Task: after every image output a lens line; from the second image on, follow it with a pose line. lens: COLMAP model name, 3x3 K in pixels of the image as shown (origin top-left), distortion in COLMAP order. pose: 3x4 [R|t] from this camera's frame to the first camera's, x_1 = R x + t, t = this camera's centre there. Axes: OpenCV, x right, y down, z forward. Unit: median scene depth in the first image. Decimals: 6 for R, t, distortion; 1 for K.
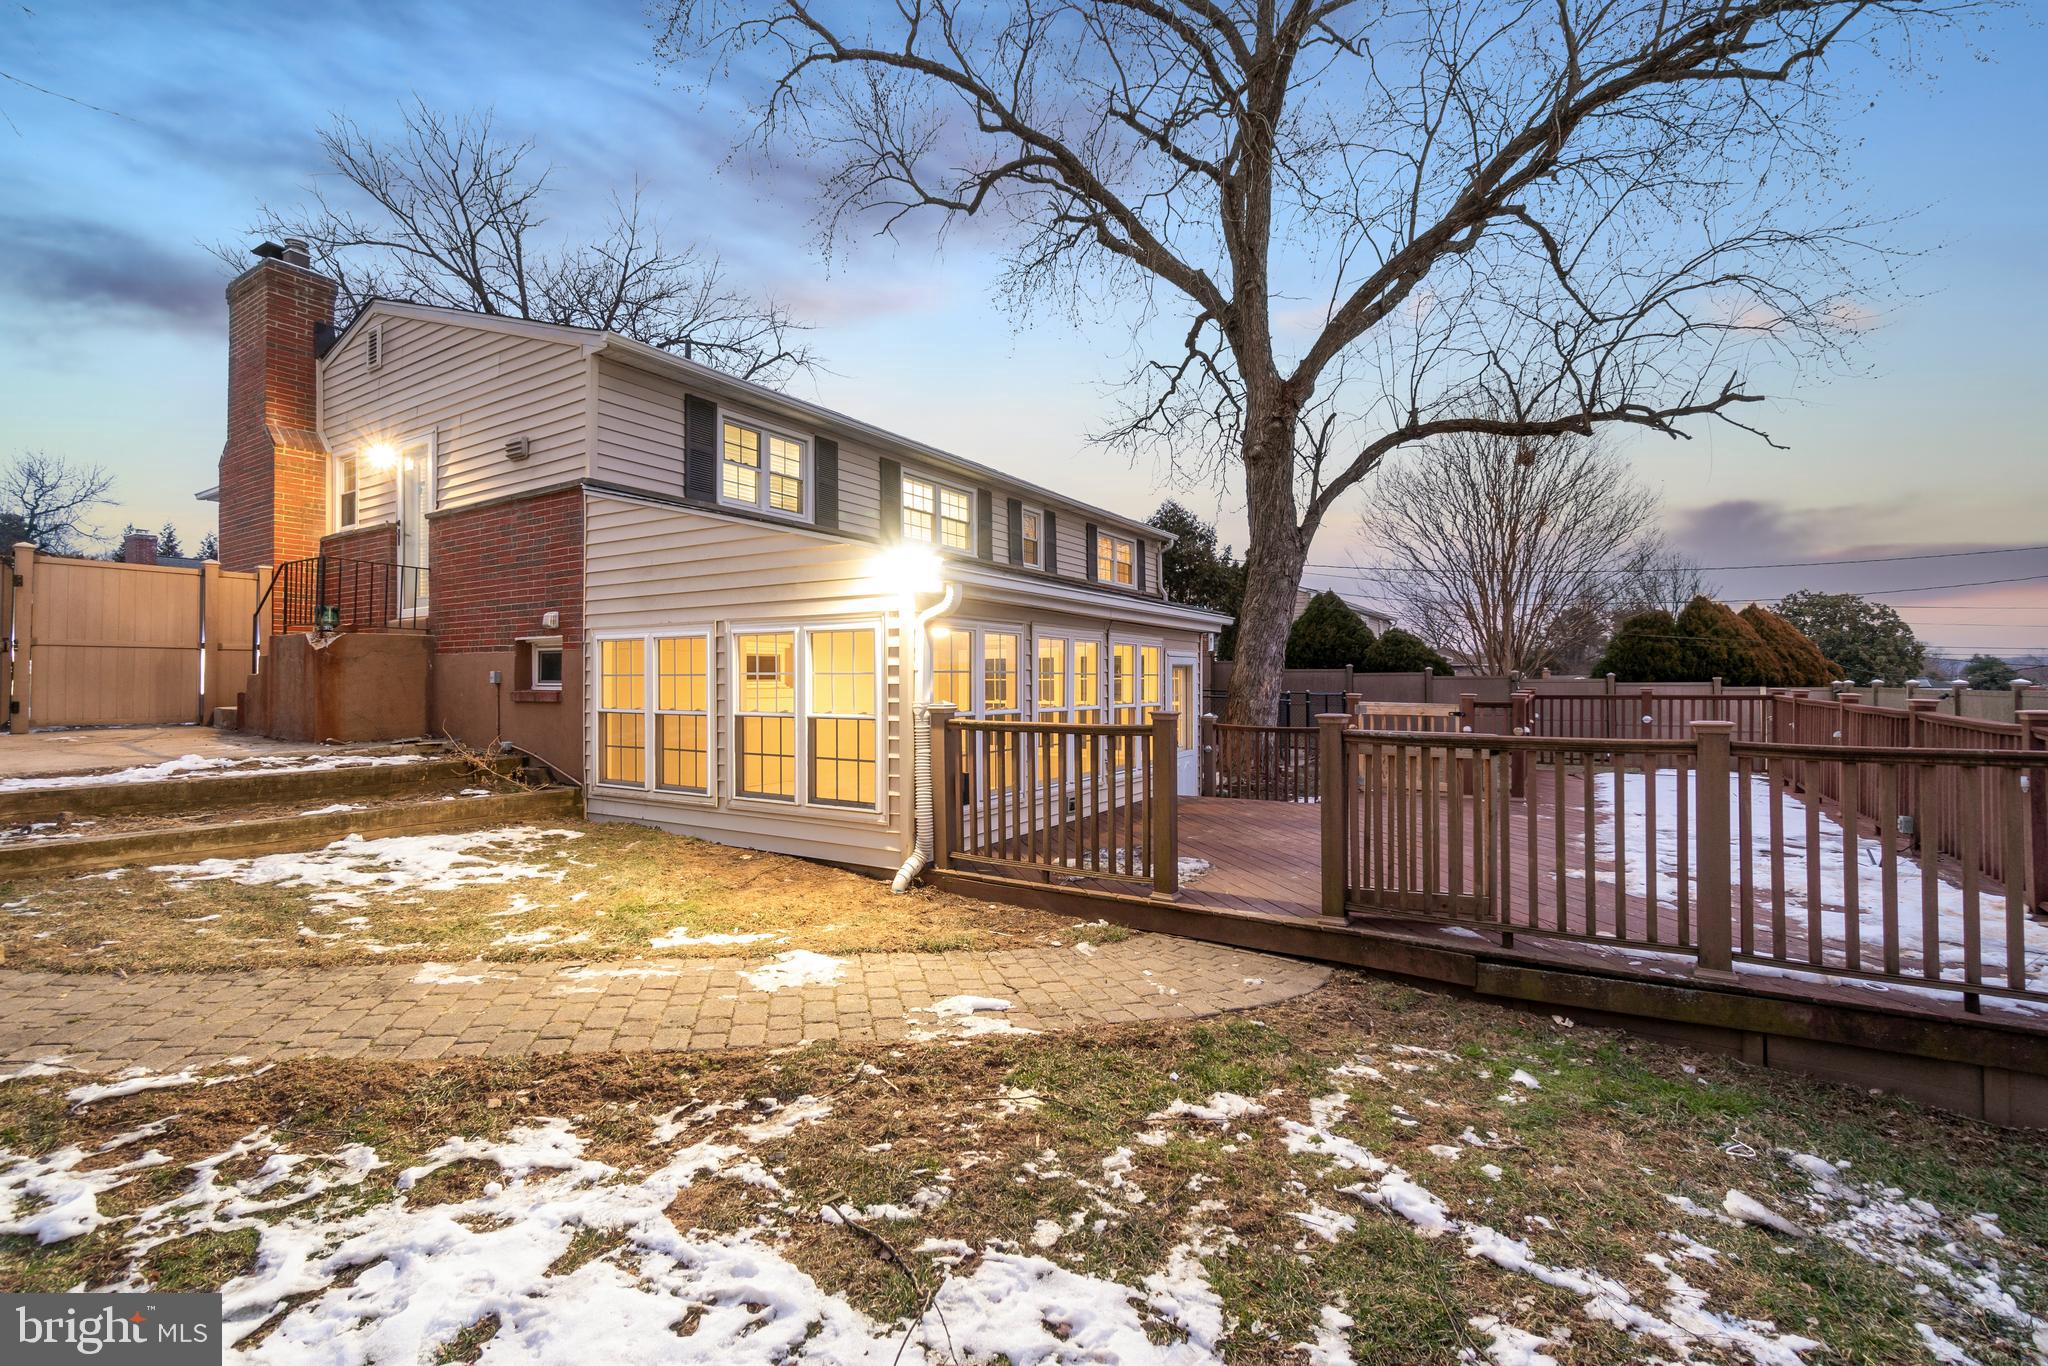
lens RADIAL K [[888.8, 0, 1019.4], [0, 888.8, 678.7], [0, 0, 1]] dist [-0.009200, 0.002059]
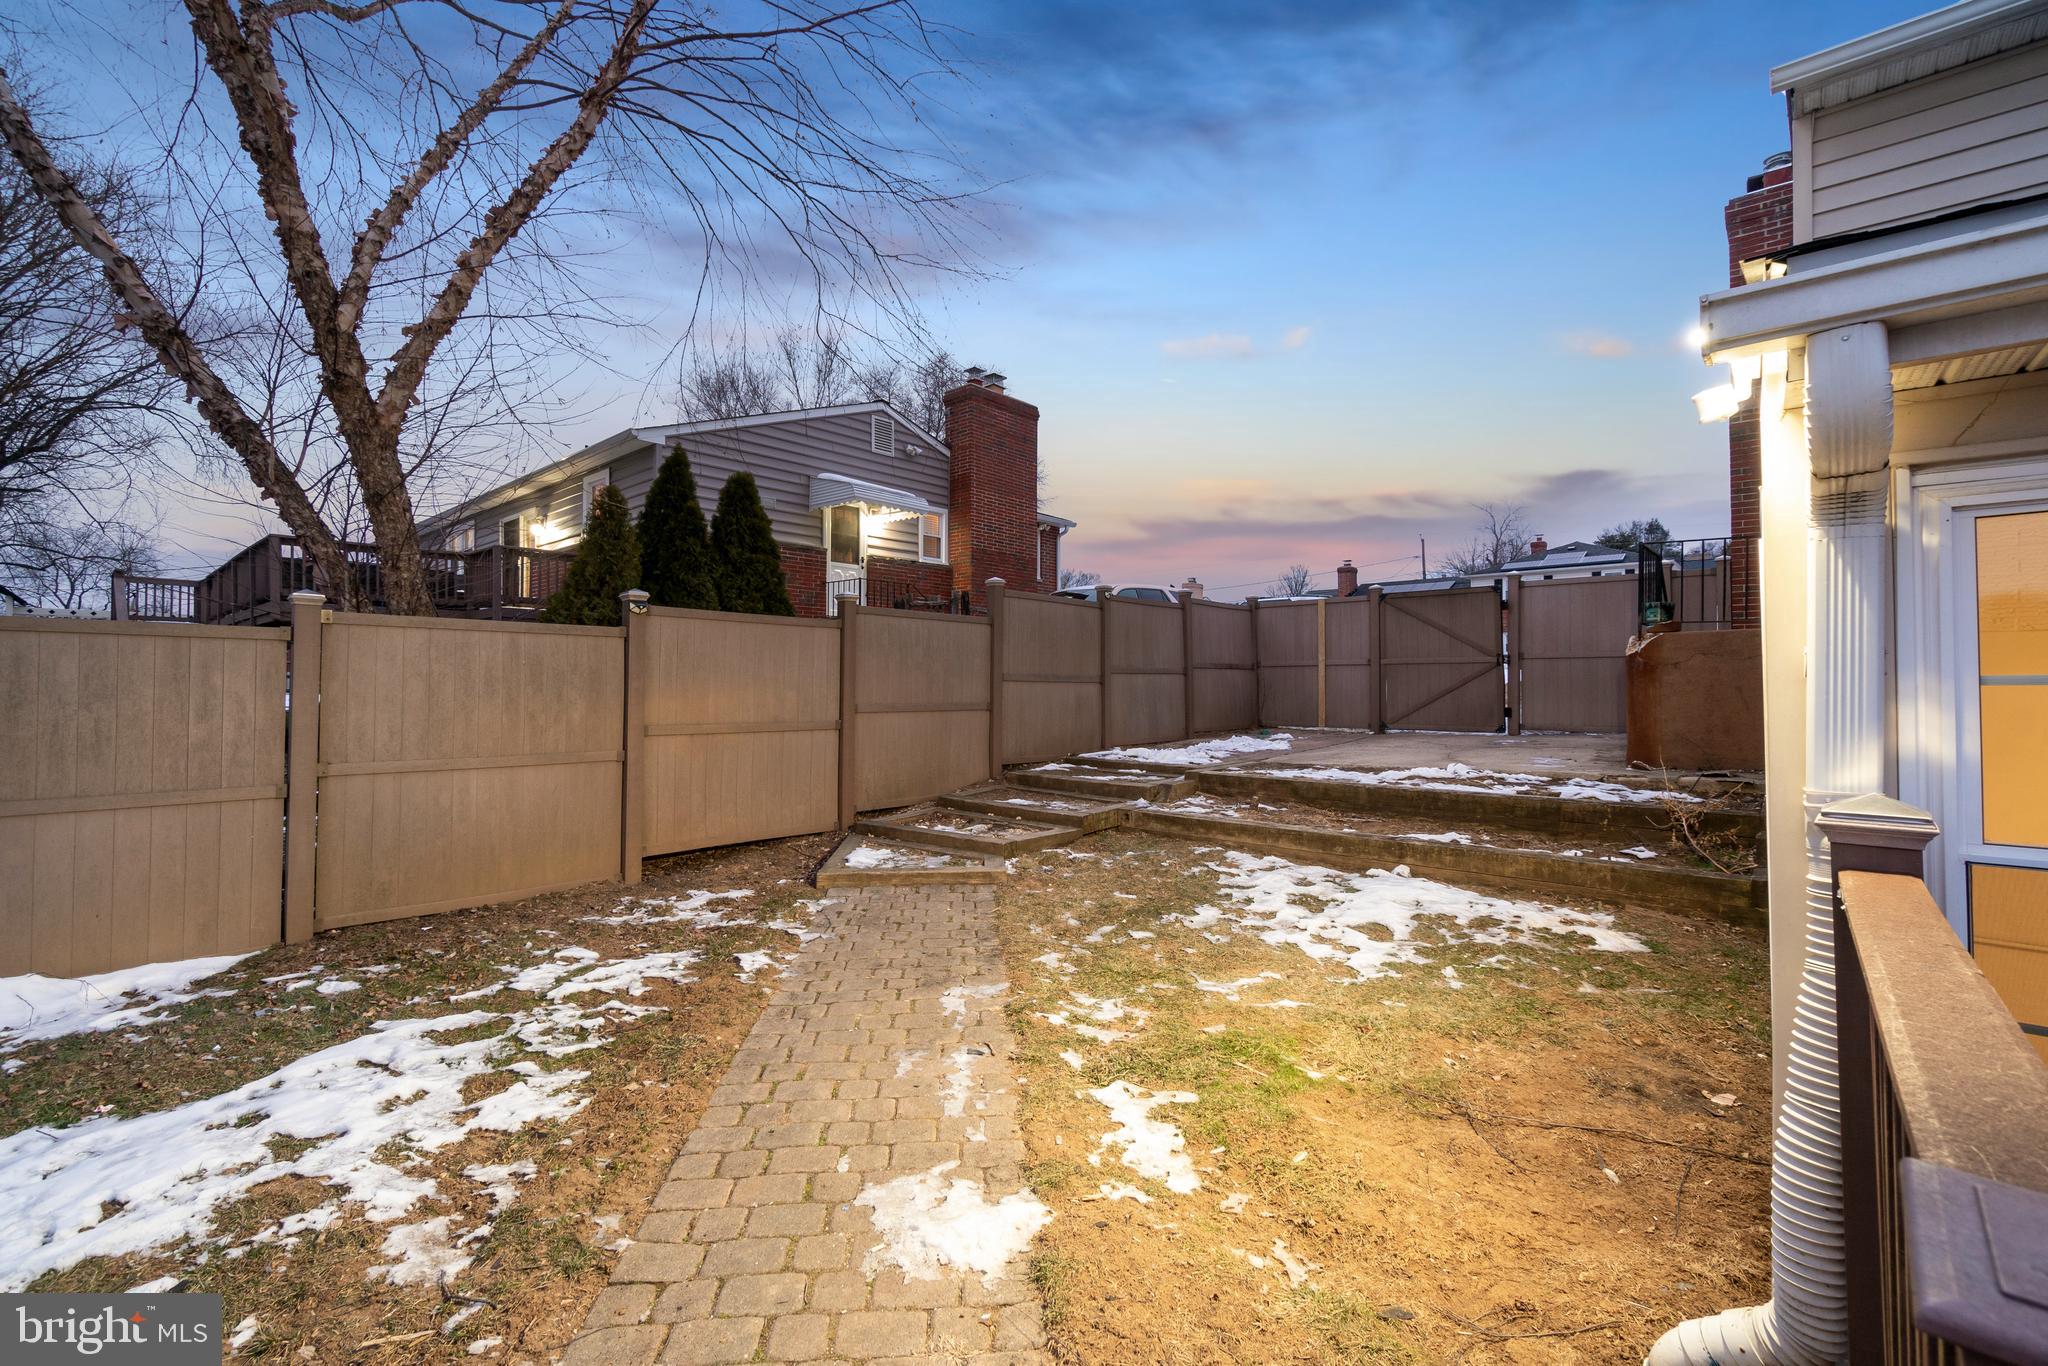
lens RADIAL K [[888.8, 0, 1023.0], [0, 888.8, 677.7], [0, 0, 1]] dist [-0.009200, 0.002059]
pose [[-0.173111, -0.005928, -0.984884, 0.441719], [0.004247, 0.999968, -0.006766, -0.023608], [0.984893, -0.005354, -0.173081, 1.659006]]
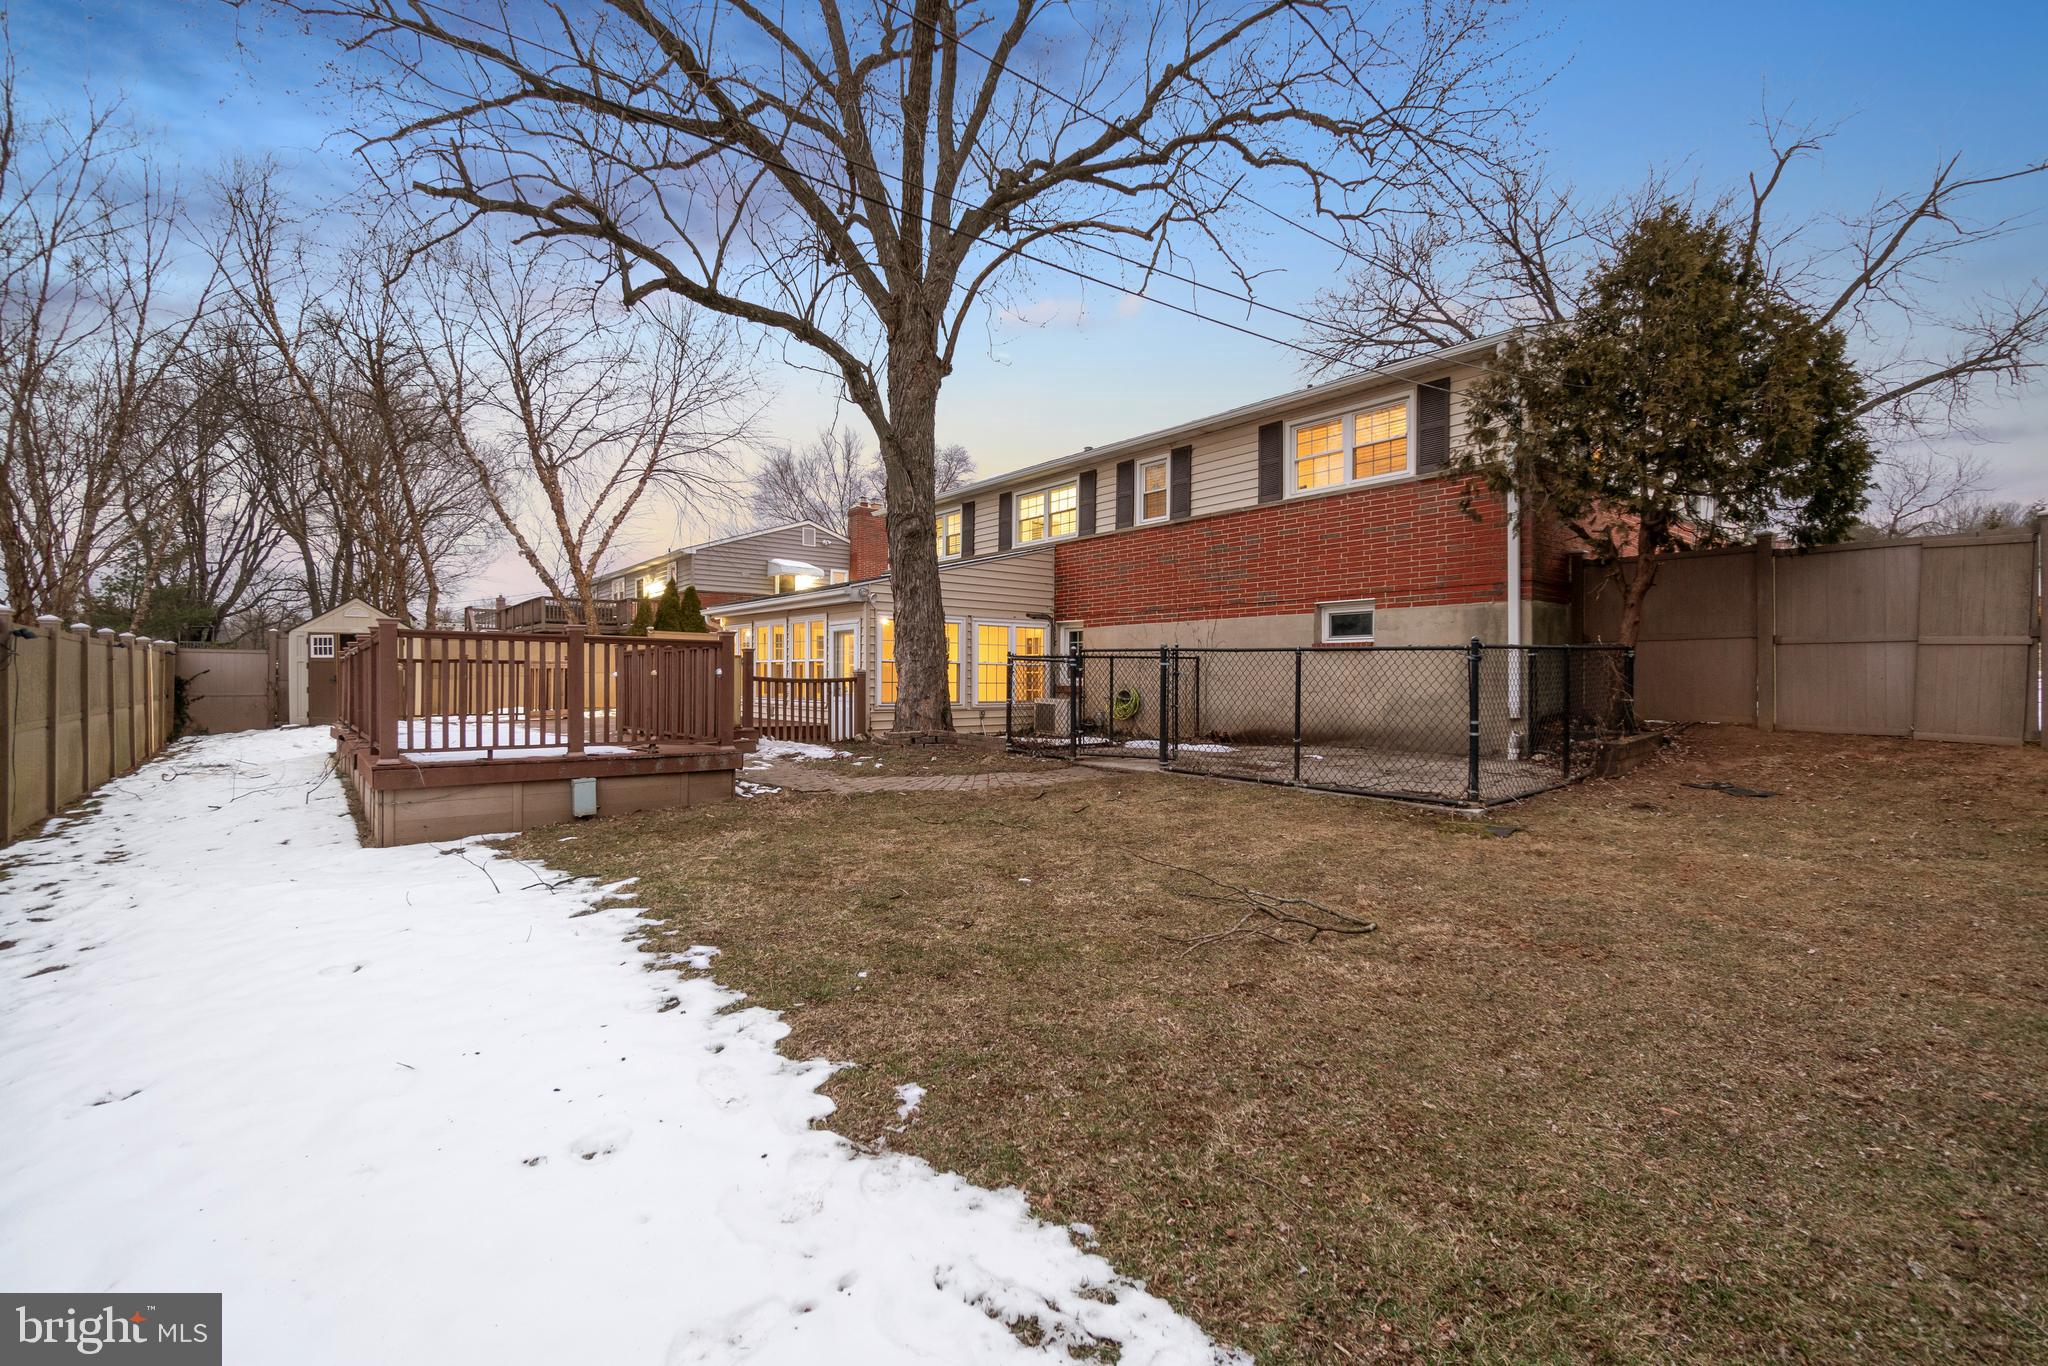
lens RADIAL K [[888.8, 0, 1018.9], [0, 888.8, 684.3], [0, 0, 1]] dist [-0.009200, 0.002059]
pose [[-0.326229, 0.006421, -0.945269, 4.707029], [0.000797, 0.999978, 0.006518, 0.193028], [0.945291, 0.001373, -0.326227, 5.872300]]
